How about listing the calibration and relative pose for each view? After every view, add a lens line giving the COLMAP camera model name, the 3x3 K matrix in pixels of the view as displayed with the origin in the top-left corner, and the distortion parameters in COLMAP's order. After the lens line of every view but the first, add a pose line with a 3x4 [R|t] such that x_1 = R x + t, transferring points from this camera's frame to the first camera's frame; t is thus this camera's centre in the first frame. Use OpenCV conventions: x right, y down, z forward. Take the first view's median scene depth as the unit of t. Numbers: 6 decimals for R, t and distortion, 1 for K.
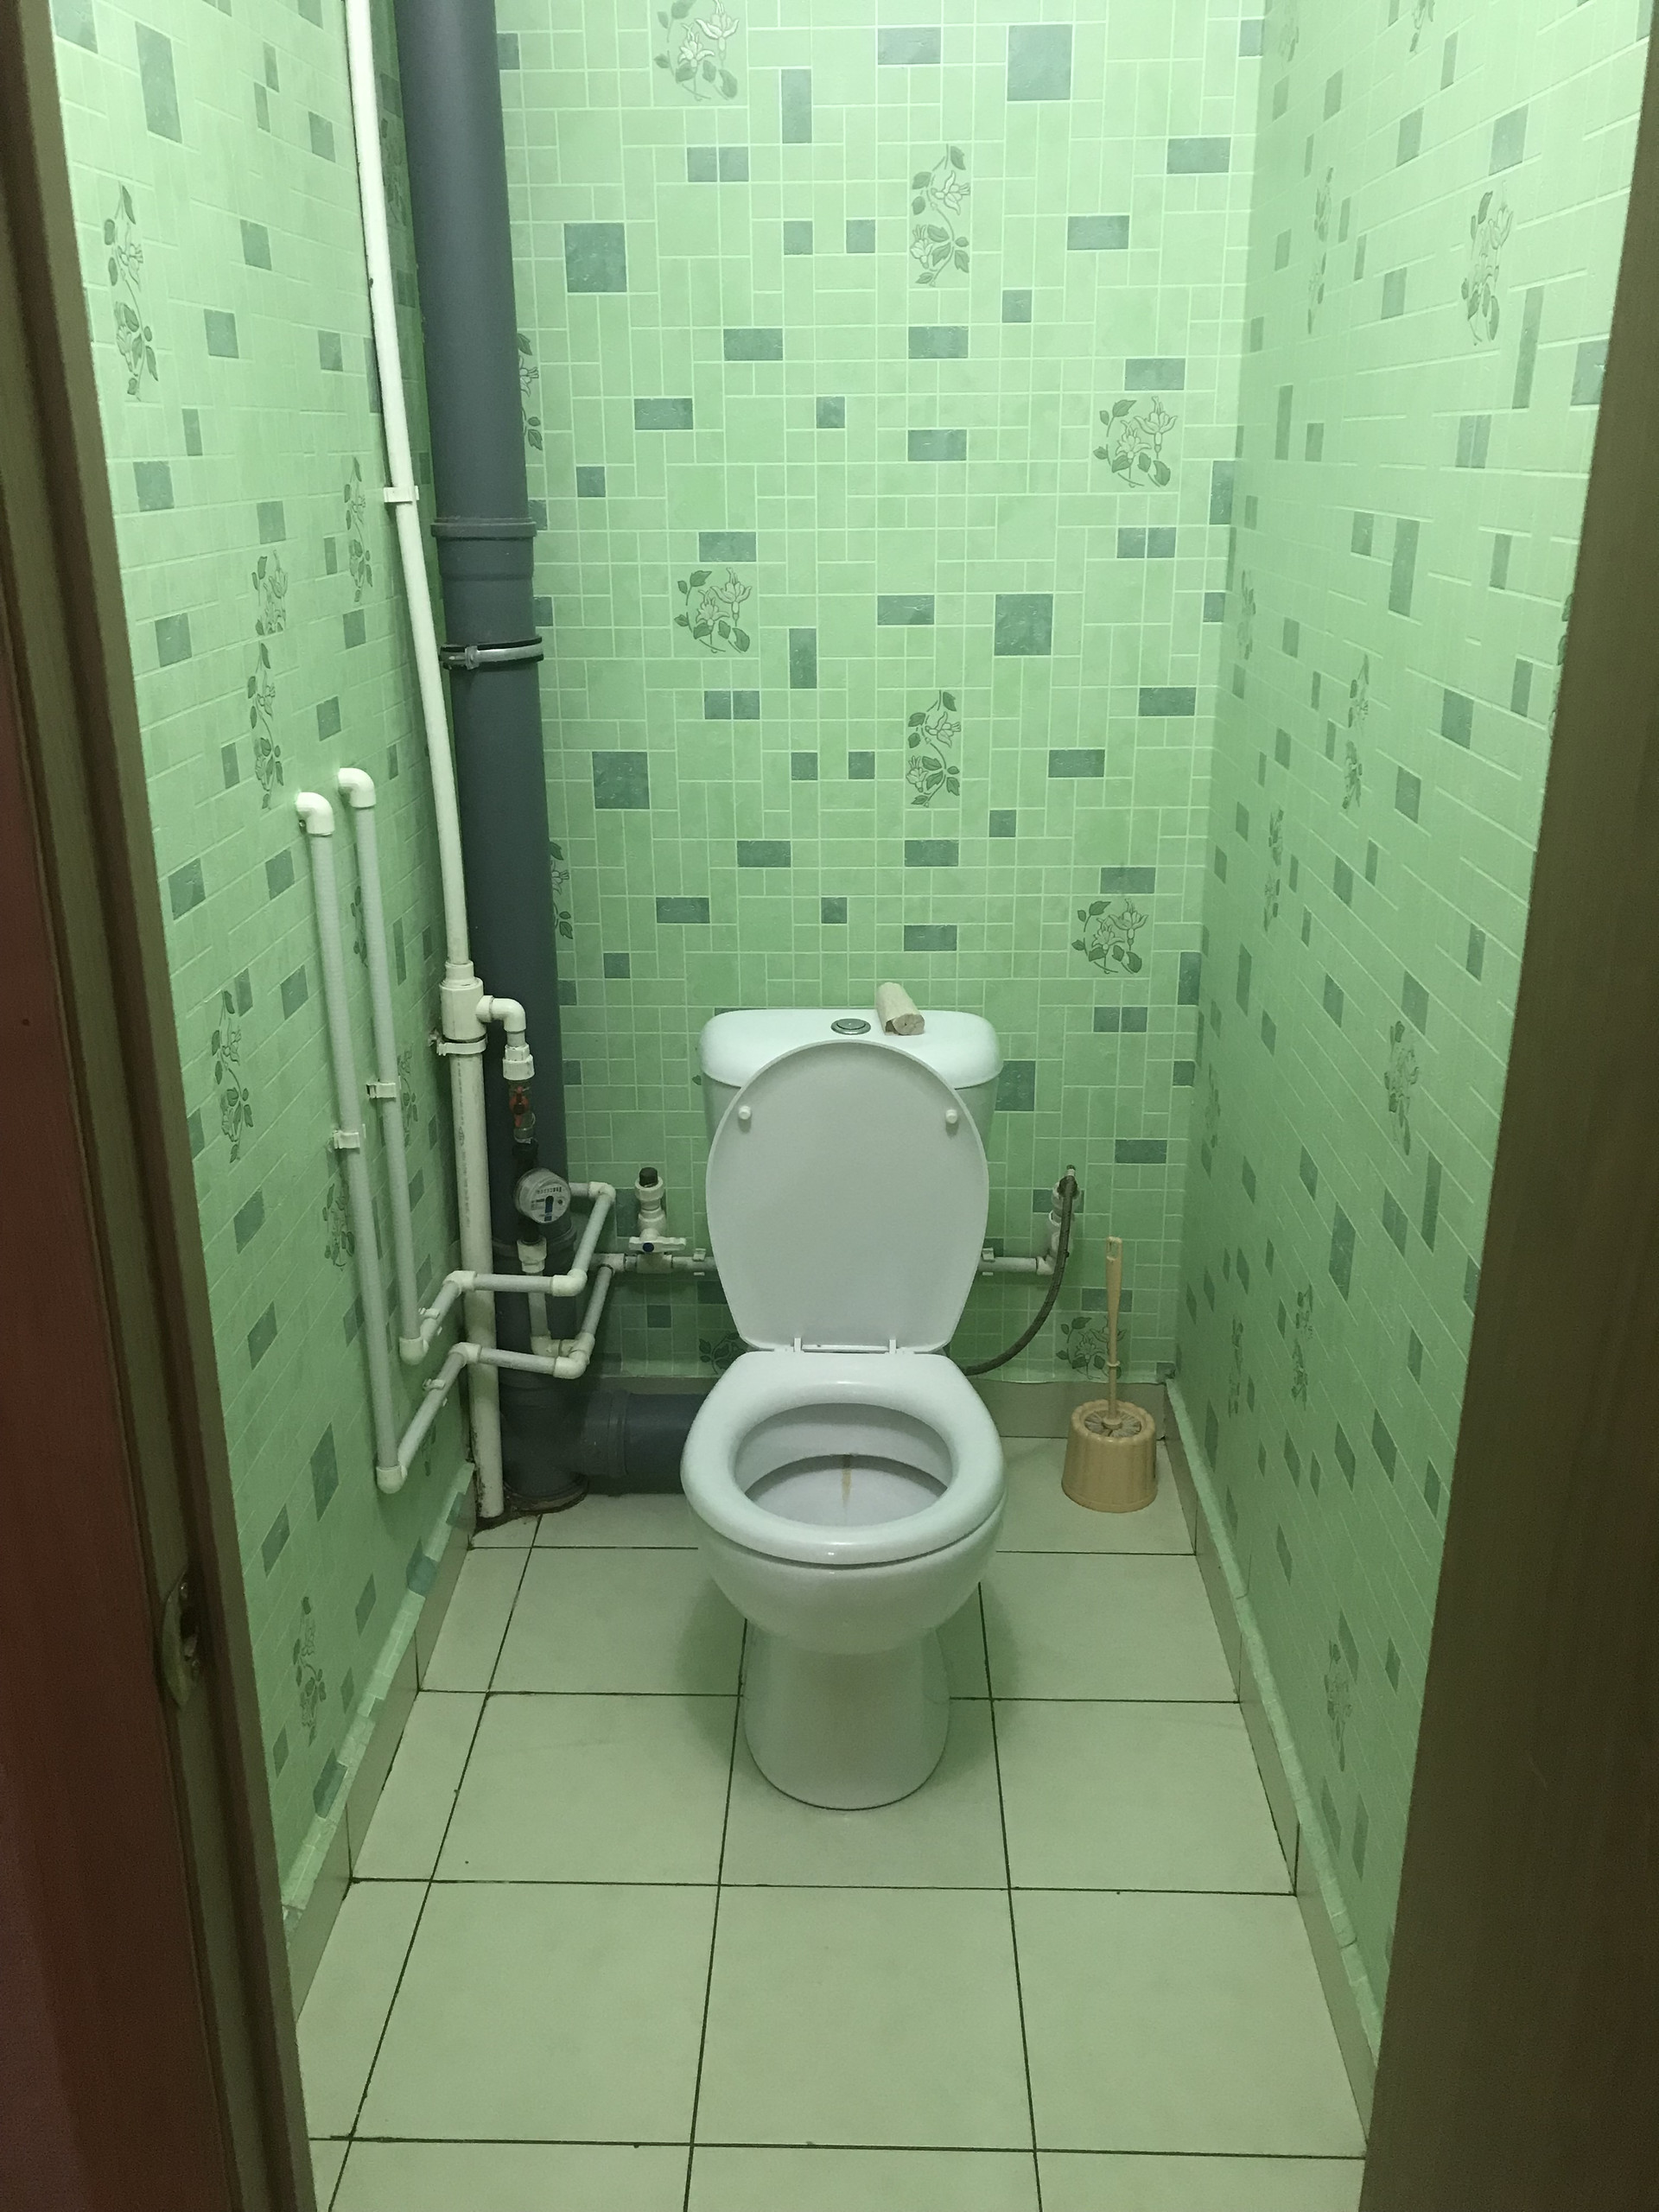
lens RADIAL K [[1846.1, 0, 829.5], [0, 1846.1, 1106.0], [0, 0, 1]] dist [0.008893, 0.011123]
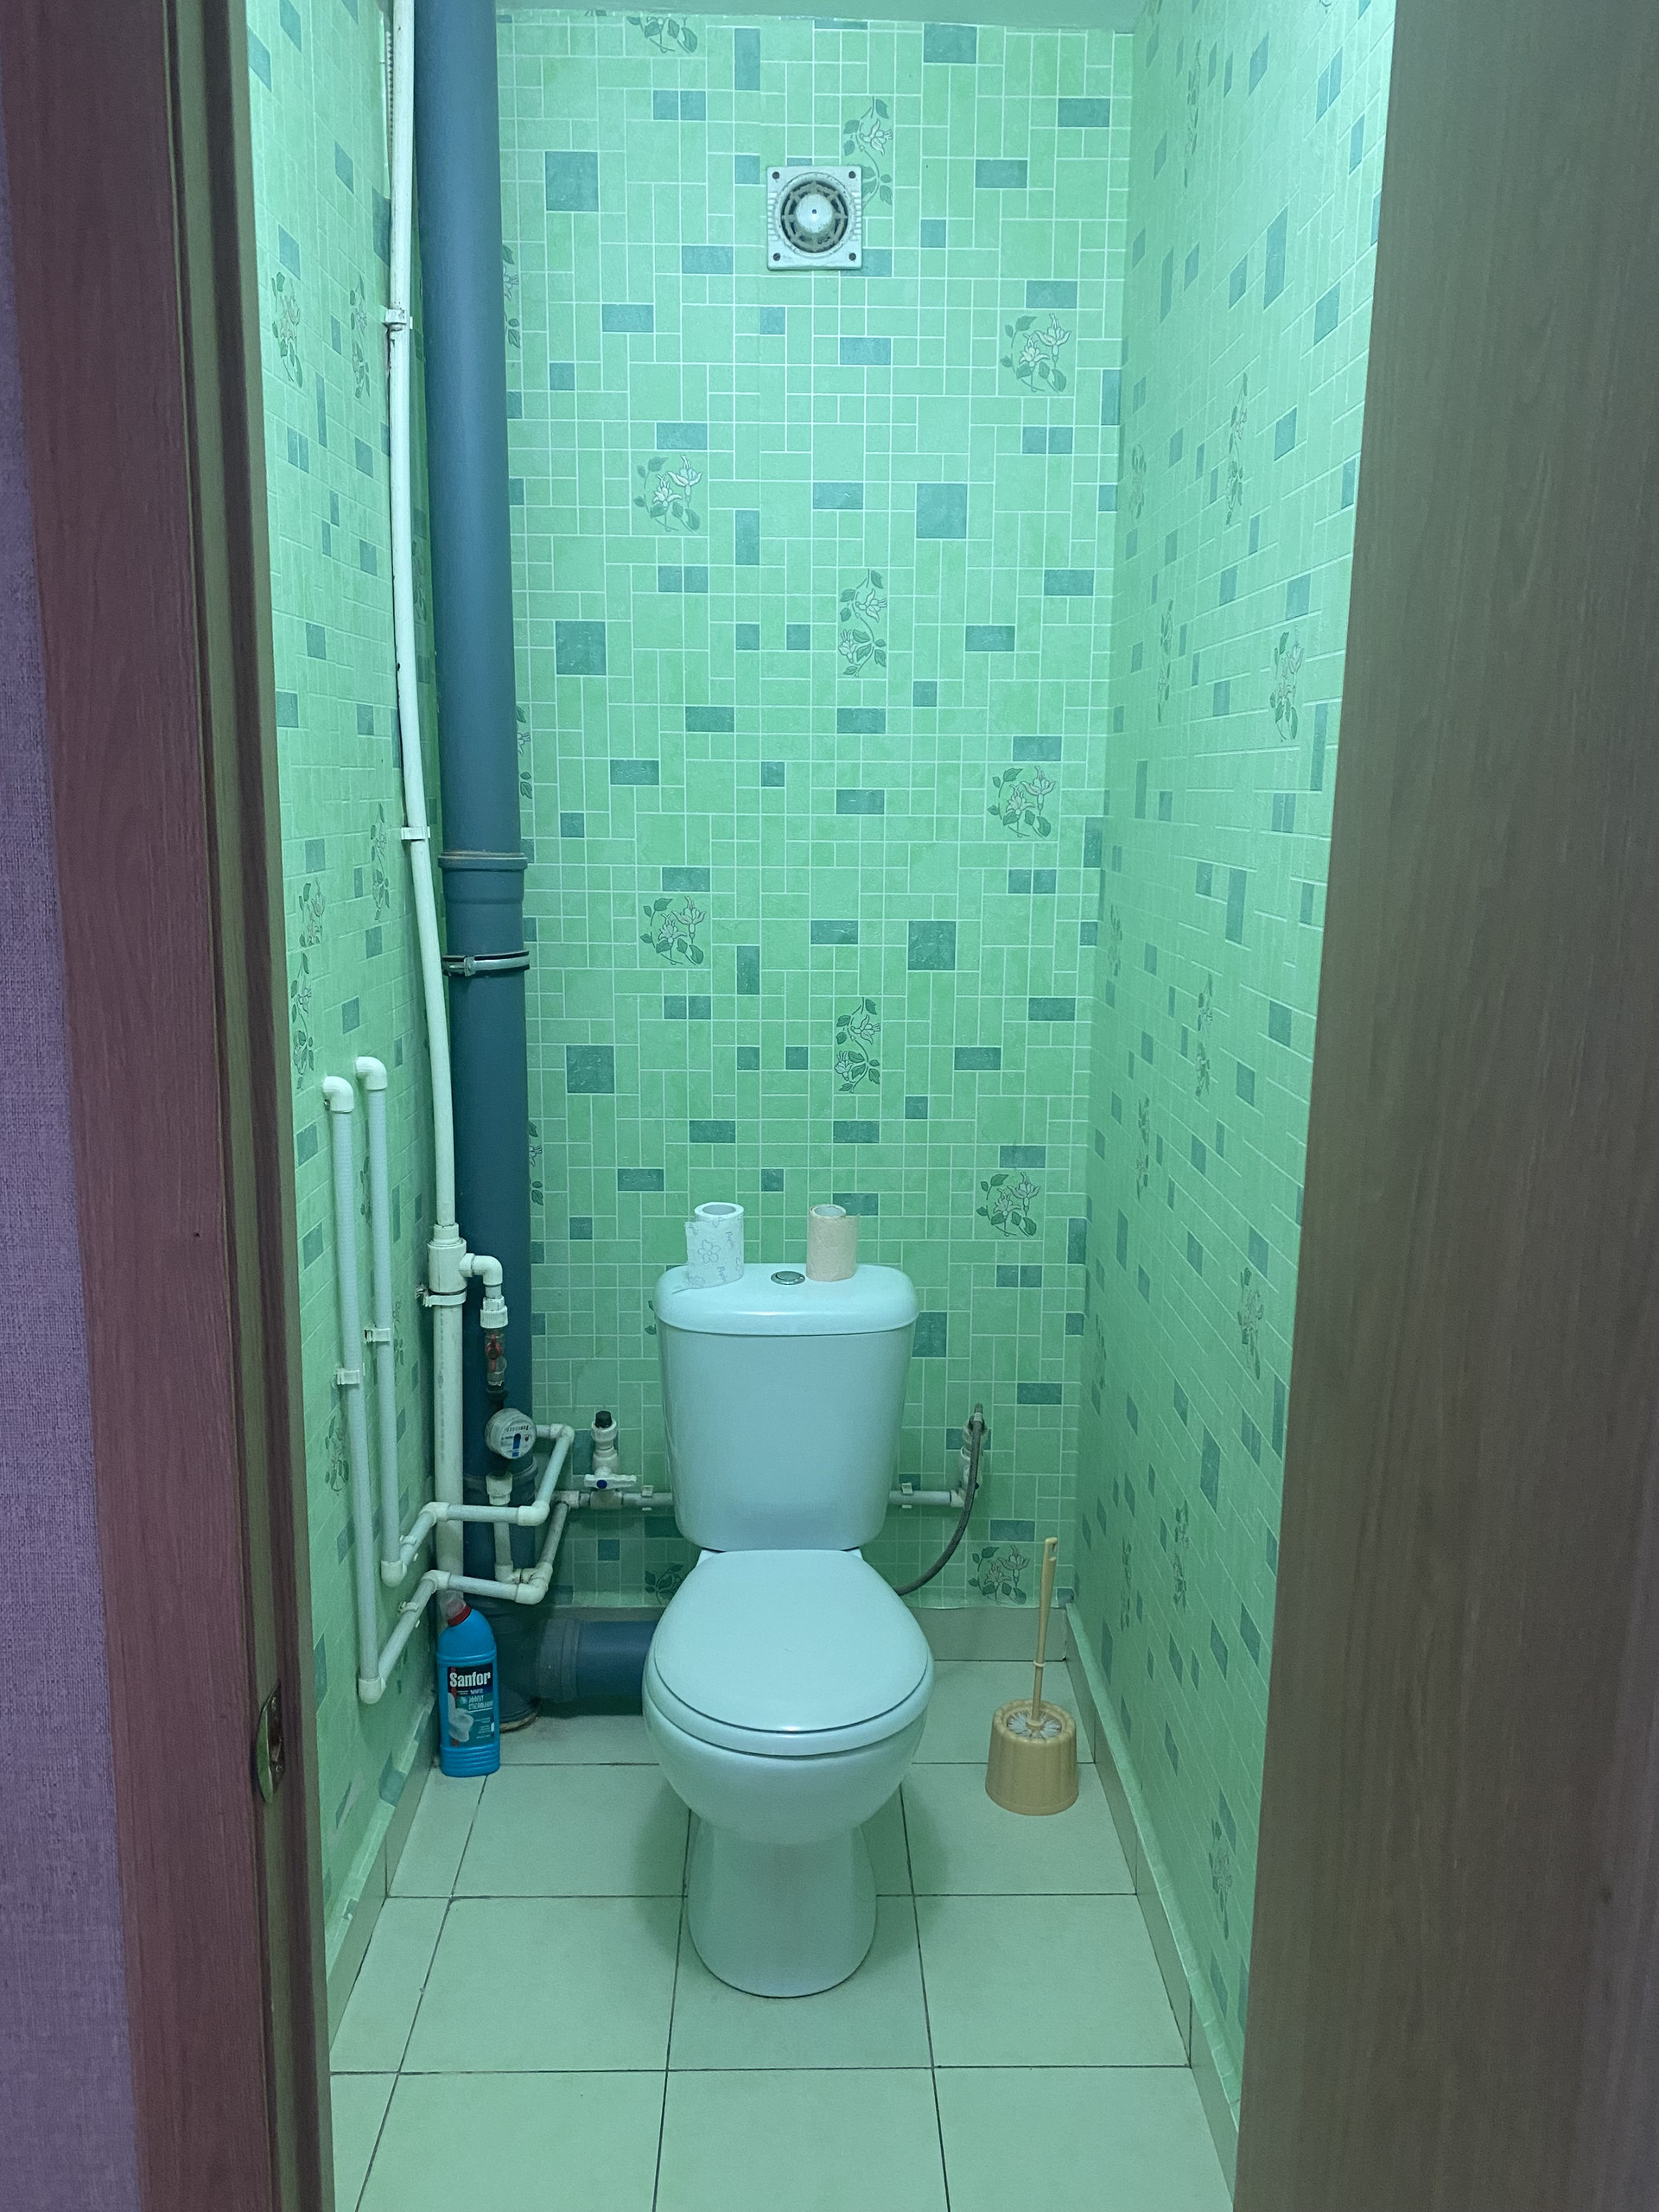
lens RADIAL K [[1872.2, 0, 829.5], [0, 1872.2, 1106.0], [0, 0, 1]] dist [0.158131, -0.468845]
pose [[0.998495, 0.007248, 0.054357, -0.028115], [0.001655, 0.986792, -0.161981, 0.041168], [-0.054813, 0.161828, 0.985296, -0.186198]]
